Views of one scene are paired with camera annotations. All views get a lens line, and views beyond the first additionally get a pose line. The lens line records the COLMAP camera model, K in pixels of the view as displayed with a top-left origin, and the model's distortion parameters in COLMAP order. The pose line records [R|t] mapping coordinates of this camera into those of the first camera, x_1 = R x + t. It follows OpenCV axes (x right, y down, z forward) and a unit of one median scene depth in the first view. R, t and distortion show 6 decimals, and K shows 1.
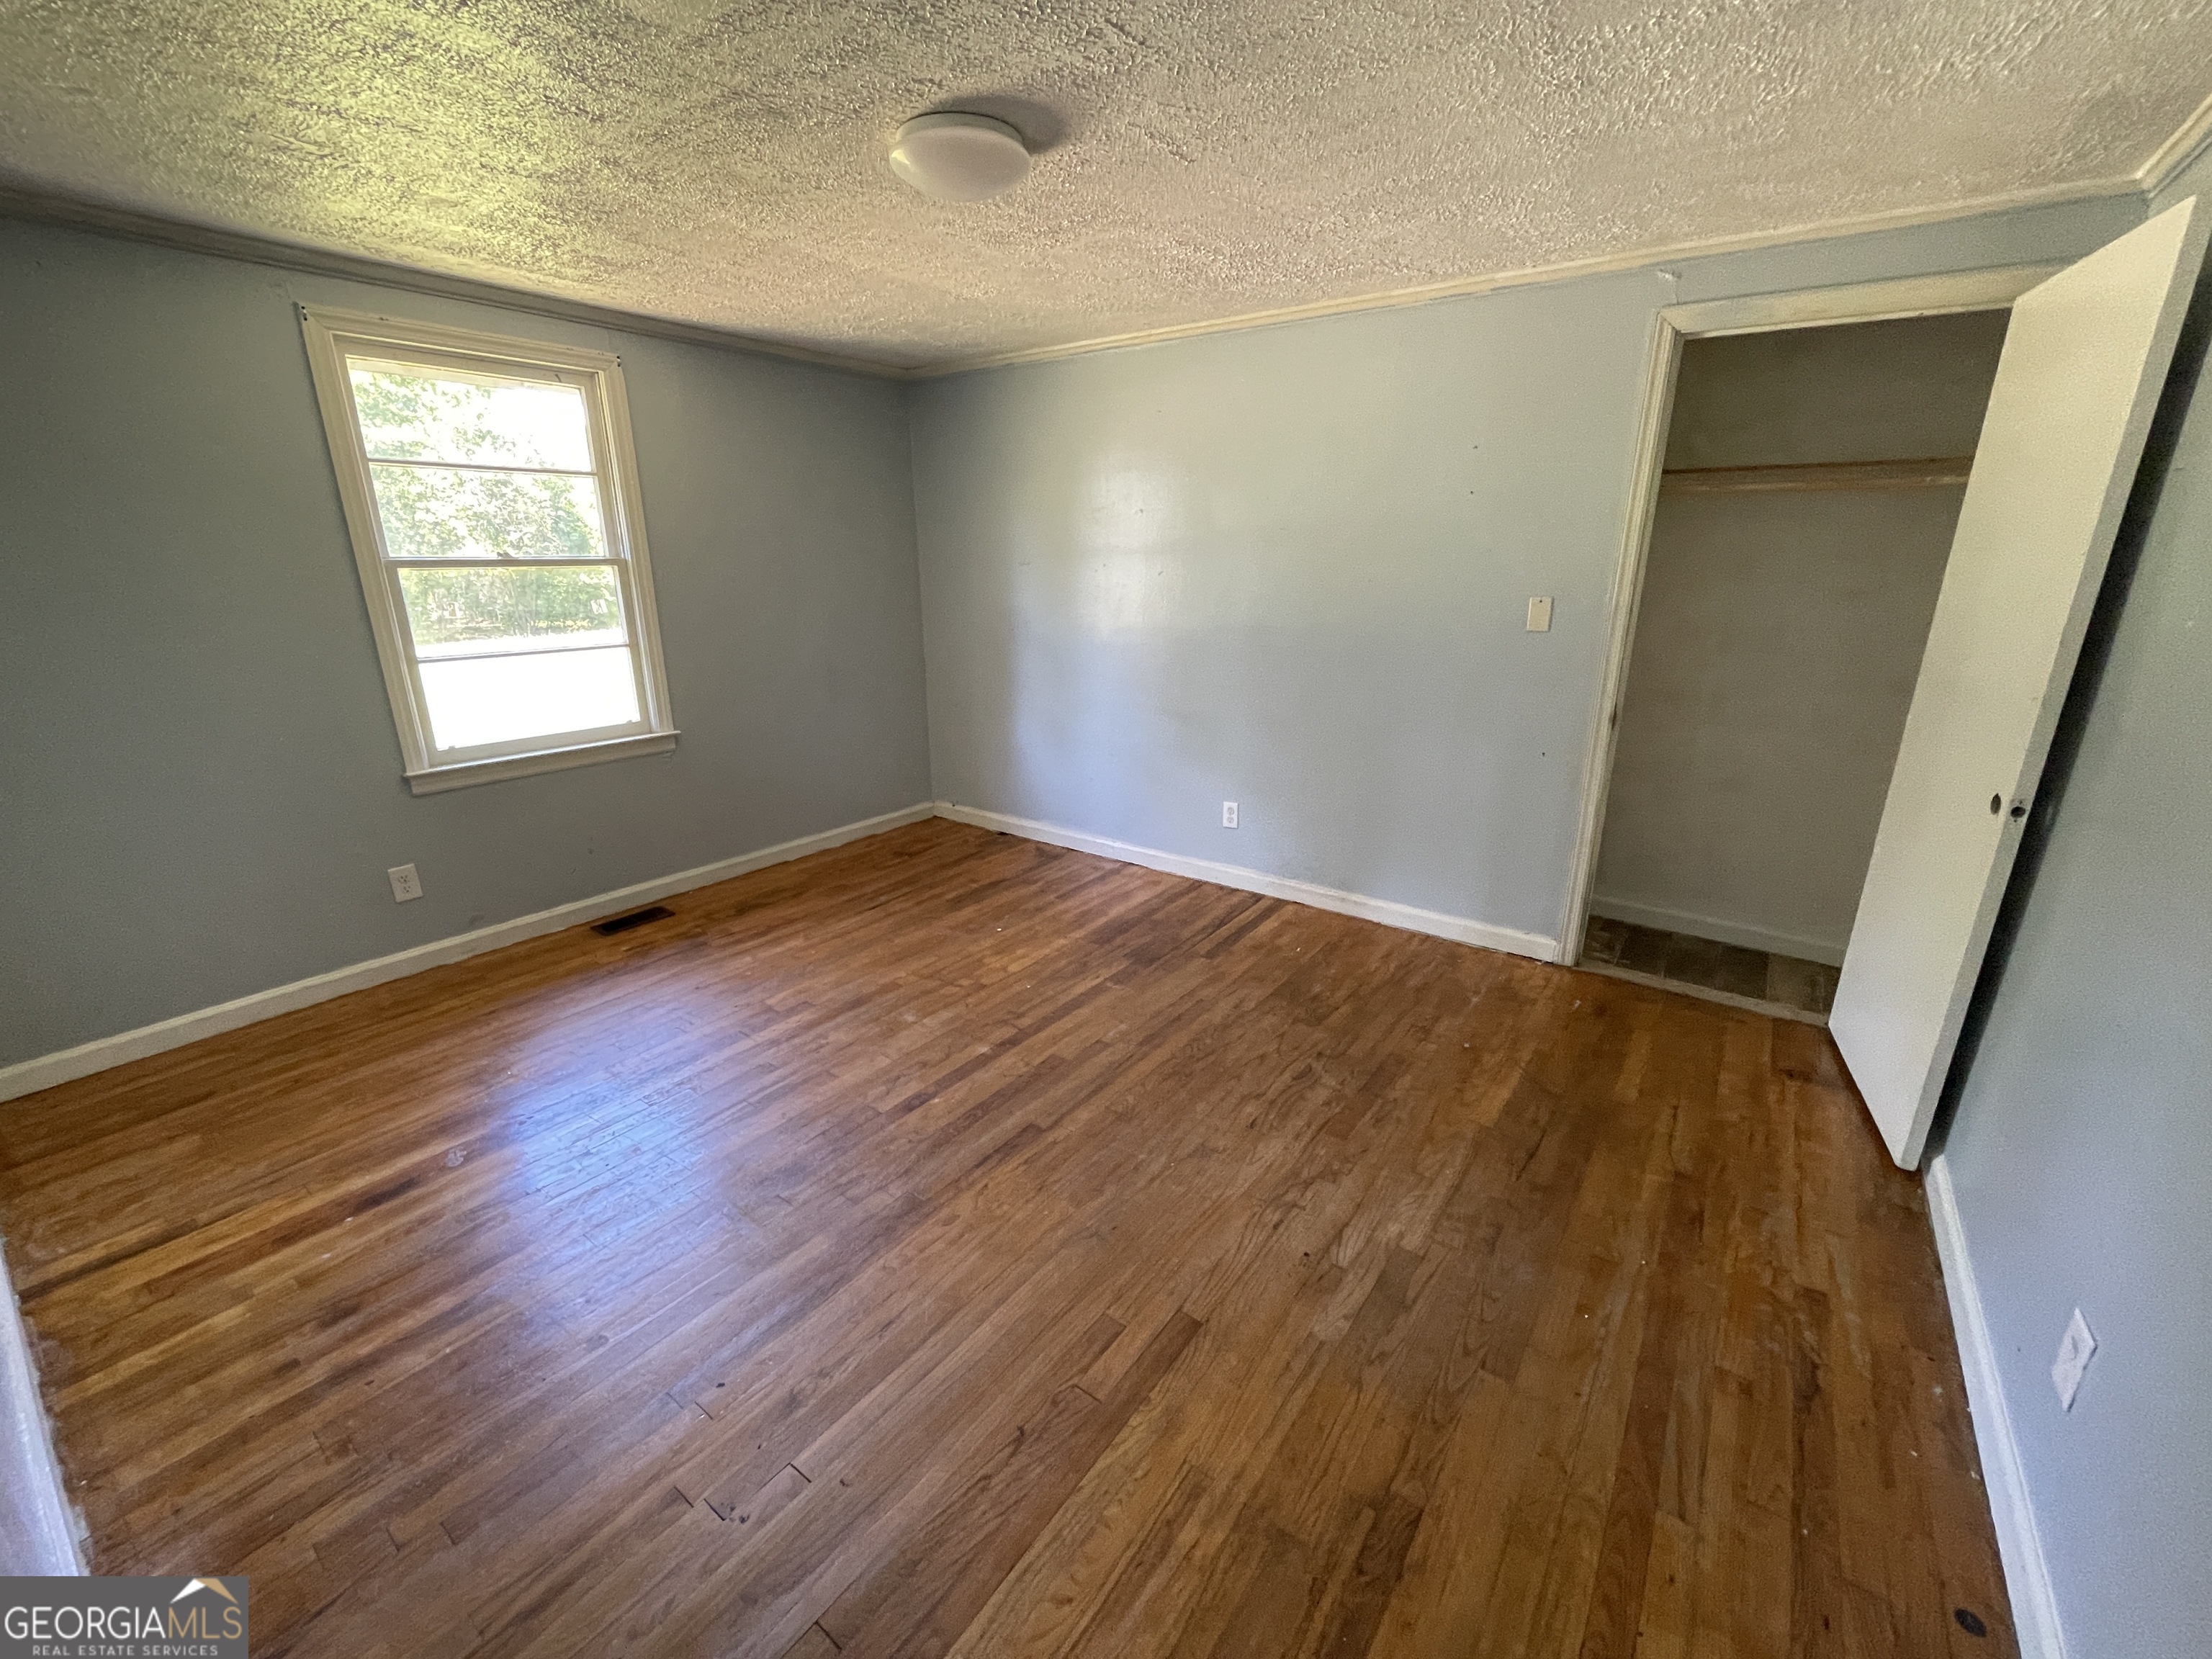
lens RADIAL K [[902.3, 0, 1100.5], [0, 902.3, 824.1], [0, 0, 1]] dist [-0.004053, -0.000311]
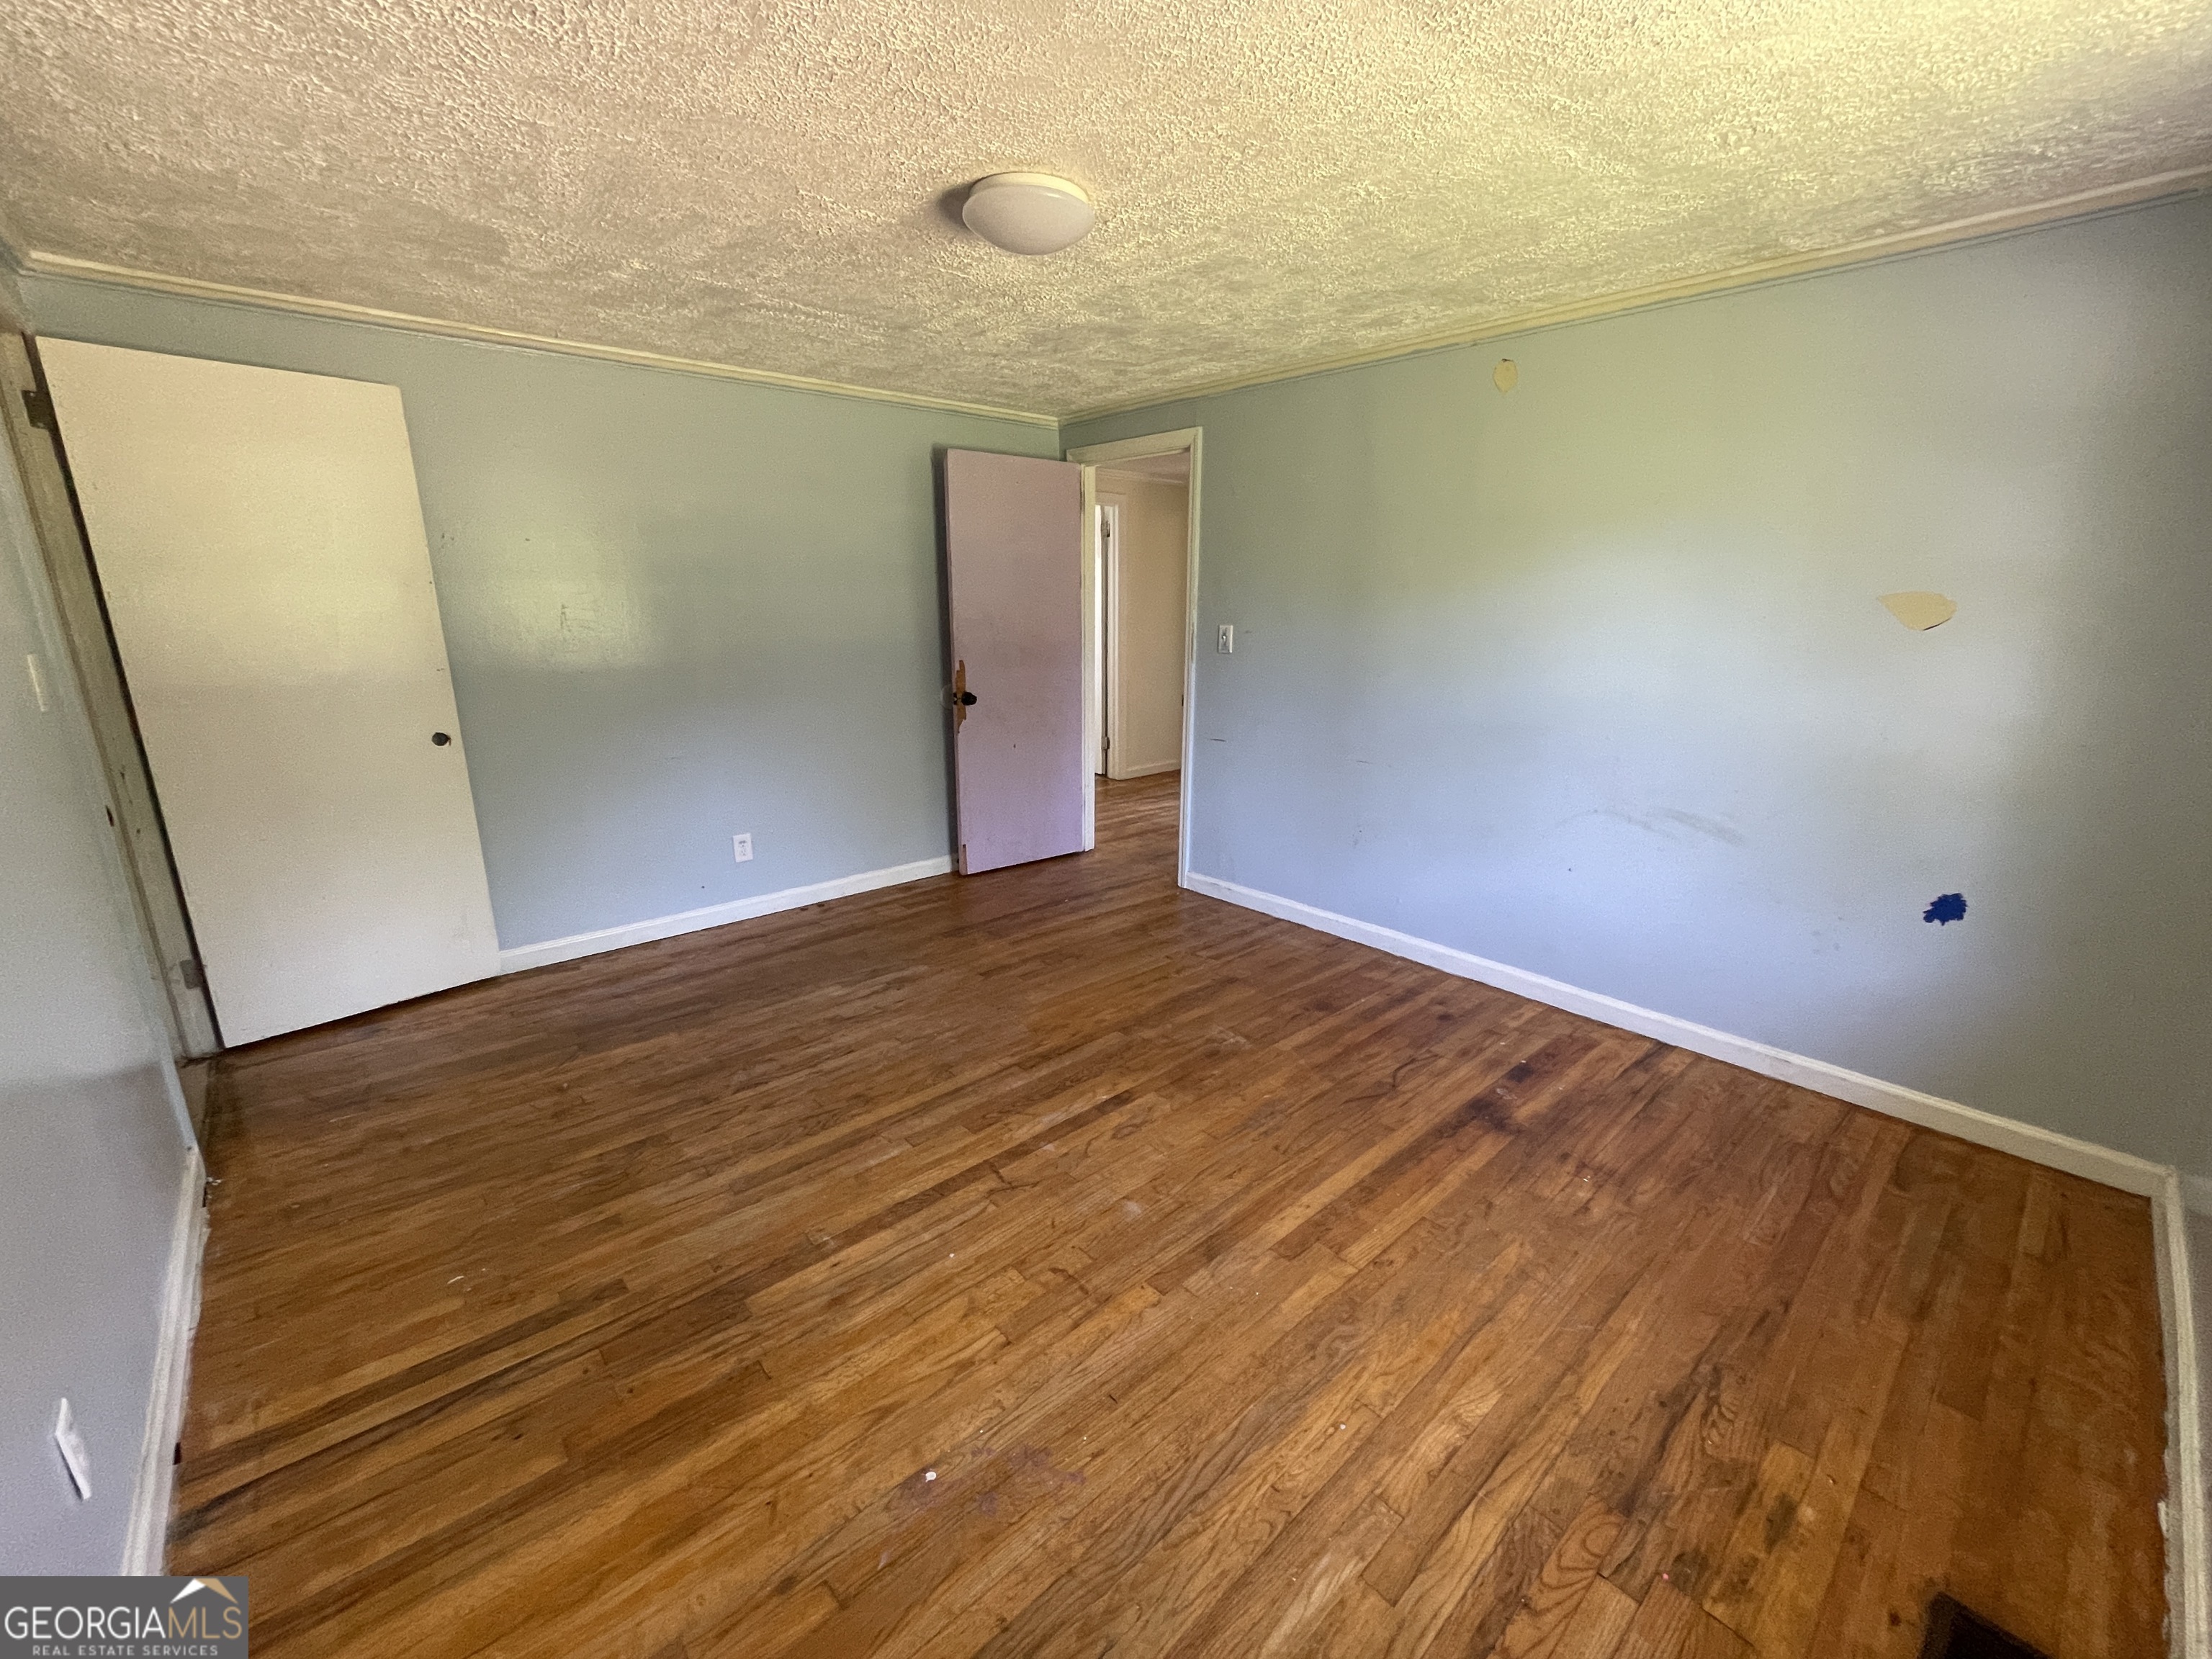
lens RADIAL K [[902.3, 0, 1107.6], [0, 902.3, 834.2], [0, 0, 1]] dist [-0.004053, -0.000311]
pose [[-0.979232, -0.057856, 0.194311, -0.329479], [0.052919, 0.852255, 0.520443, -0.446816], [-0.195714, 0.519918, -0.831494, 1.515942]]
